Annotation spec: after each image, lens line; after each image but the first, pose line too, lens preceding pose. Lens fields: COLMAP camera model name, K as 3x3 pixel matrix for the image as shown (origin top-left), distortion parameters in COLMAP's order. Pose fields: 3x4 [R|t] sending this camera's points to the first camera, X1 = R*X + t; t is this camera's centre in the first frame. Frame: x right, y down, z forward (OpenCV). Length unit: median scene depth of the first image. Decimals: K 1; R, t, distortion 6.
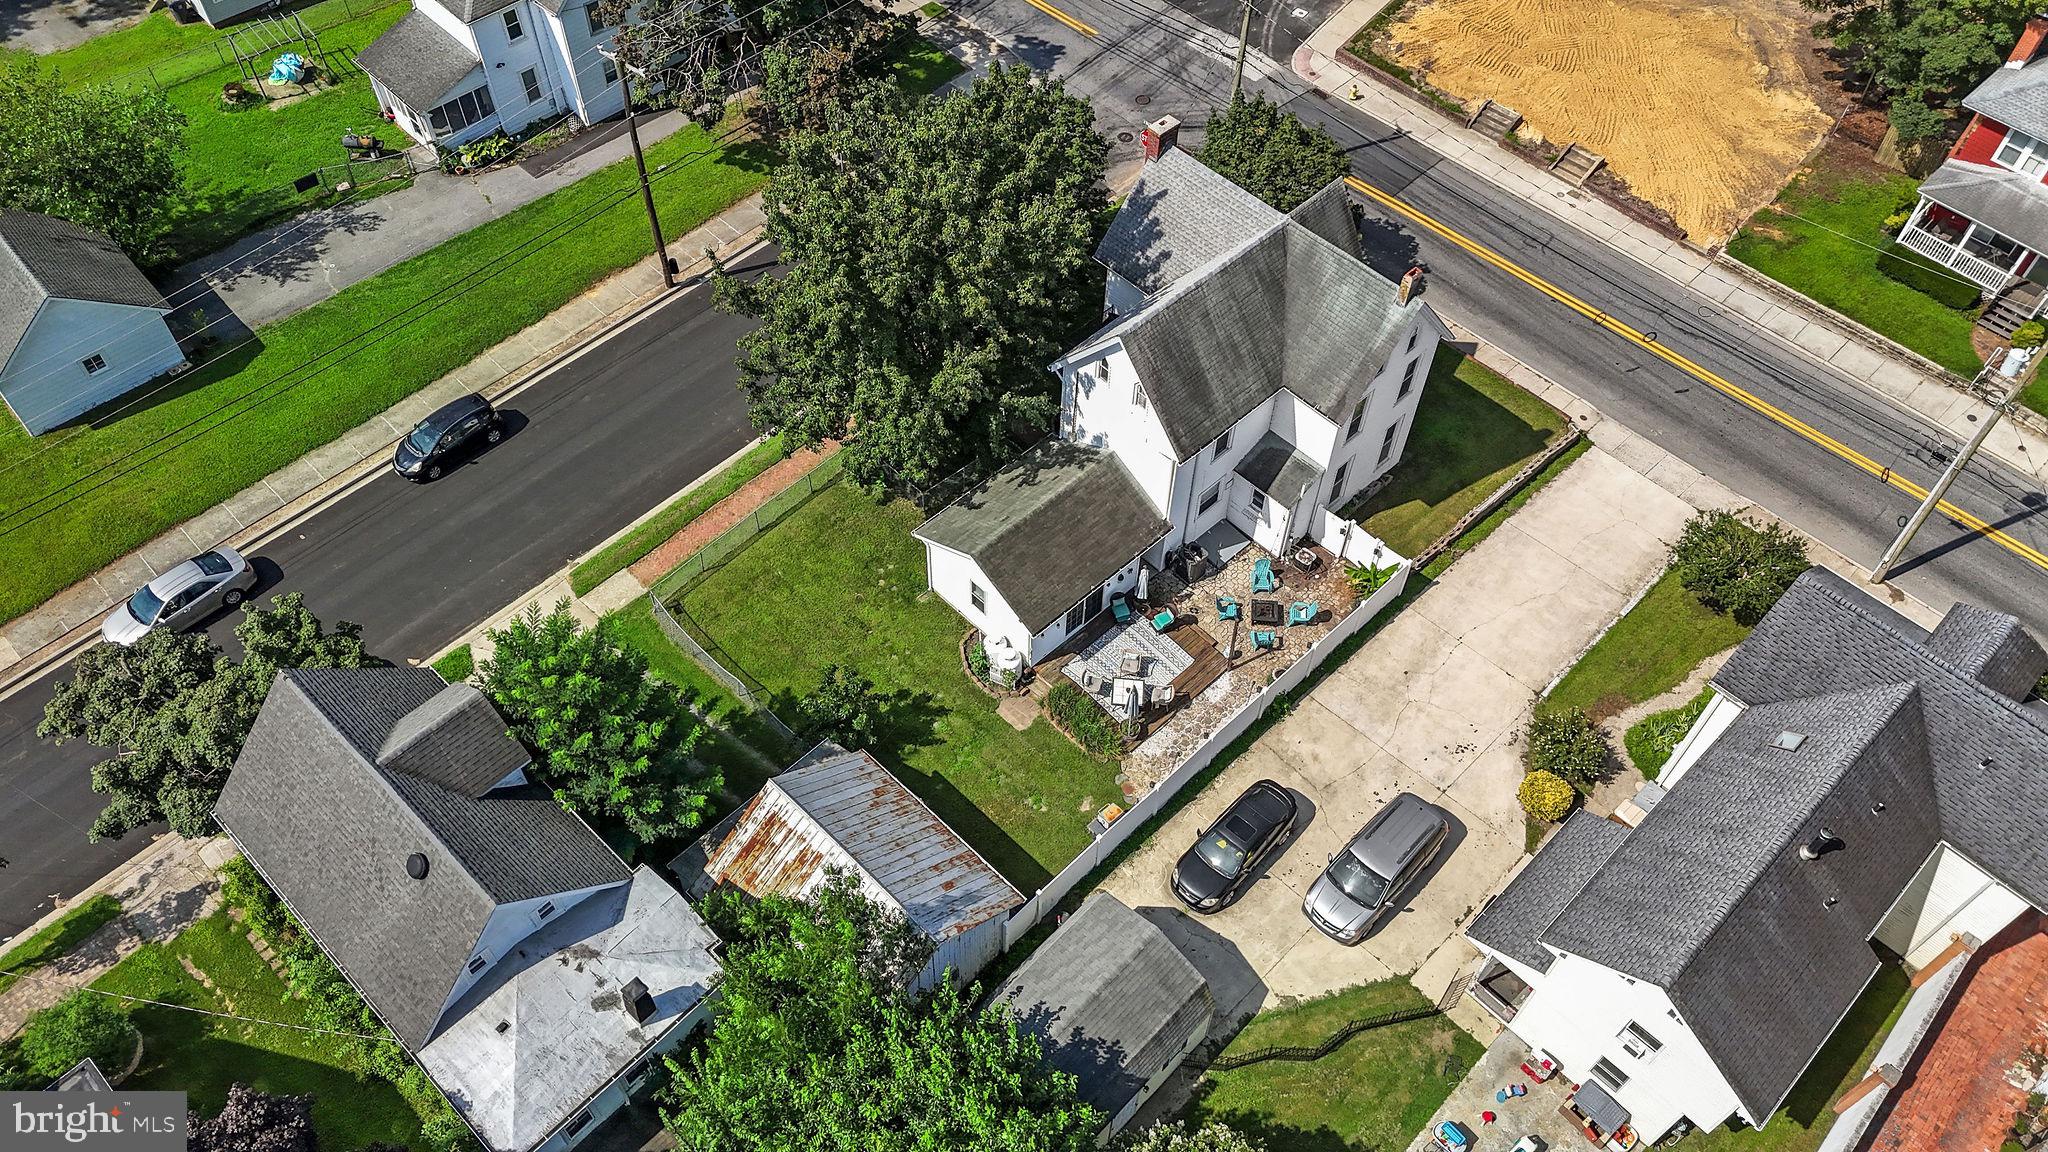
lens RADIAL K [[1500.1, 0, 1026.0], [0, 1500.1, 579.4], [0, 0, 1]] dist [0.057343, -0.042508]
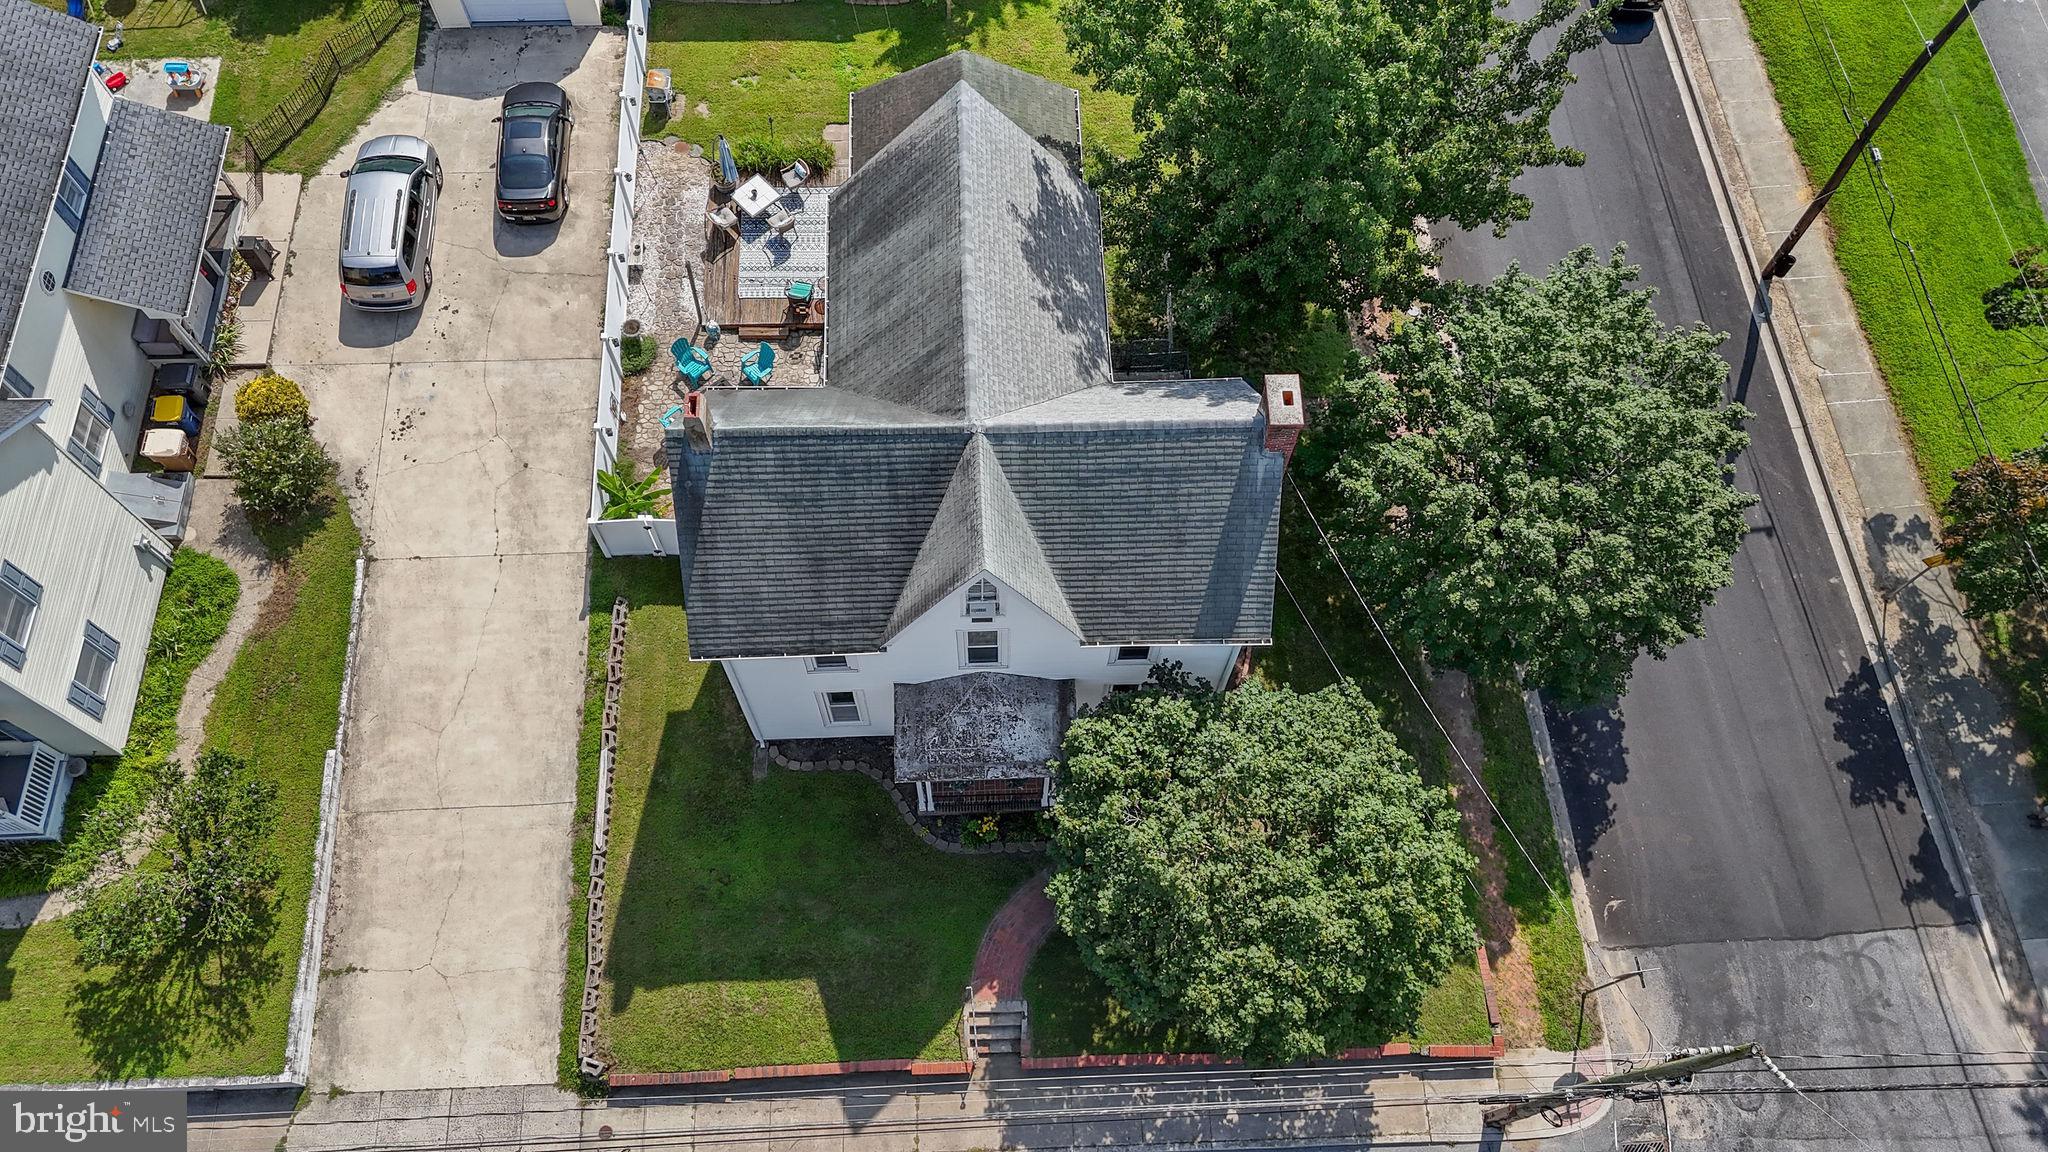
lens RADIAL K [[1500.1, 0, 1026.0], [0, 1500.1, 579.4], [0, 0, 1]] dist [0.057343, -0.042508]
pose [[-0.667758, 0.660716, -0.342862, 0.350332], [-0.609654, -0.221151, 0.761192, -0.618700], [0.427108, 0.717319, 0.550483, 0.674229]]
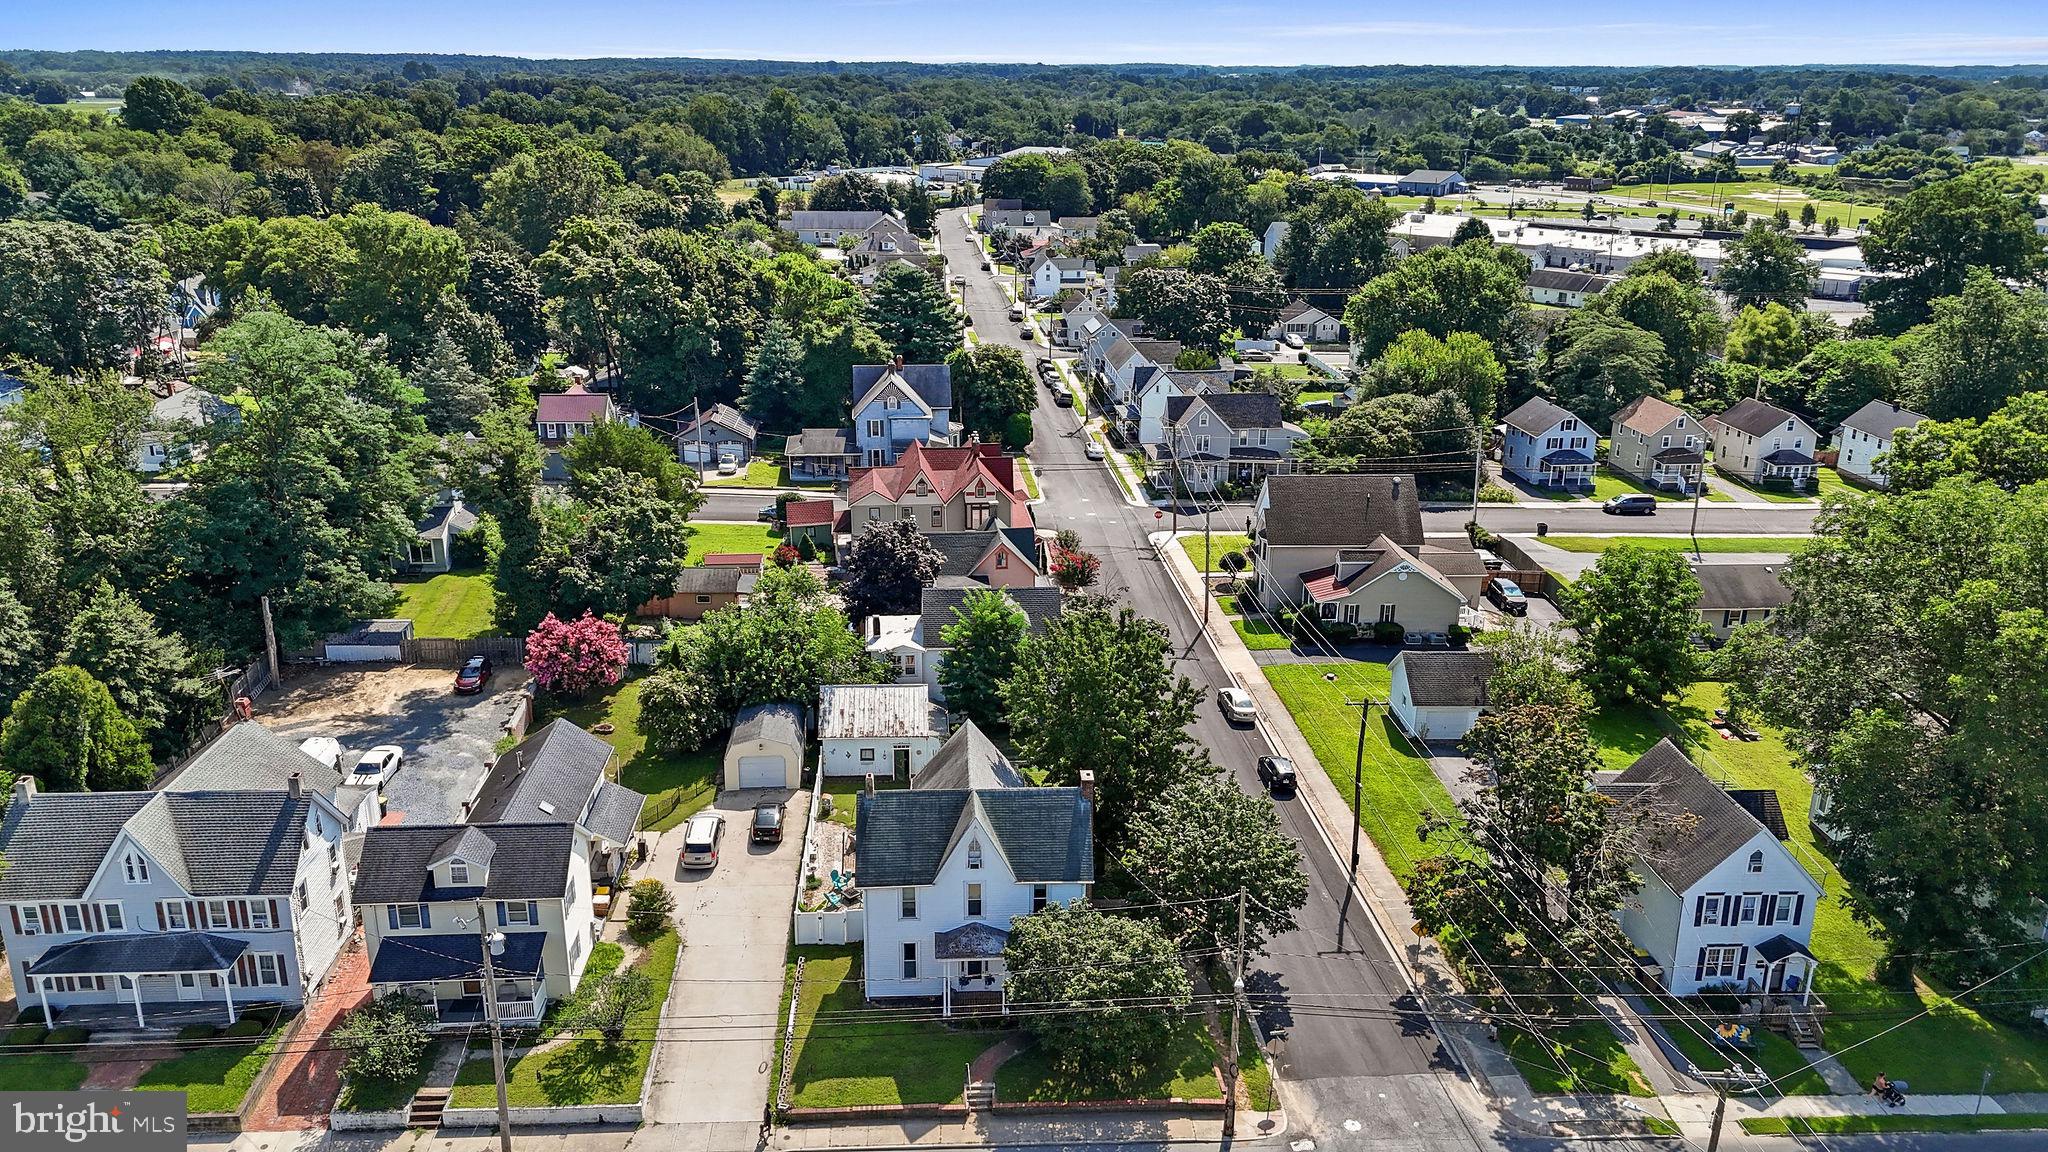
lens RADIAL K [[1500.1, 0, 1026.0], [0, 1500.1, 579.4], [0, 0, 1]] dist [0.057343, -0.042508]
pose [[-0.656230, 0.223470, -0.720711, 1.040098], [-0.611304, 0.402481, 0.681408, -1.225037], [0.442346, 0.887733, -0.127512, 0.929041]]
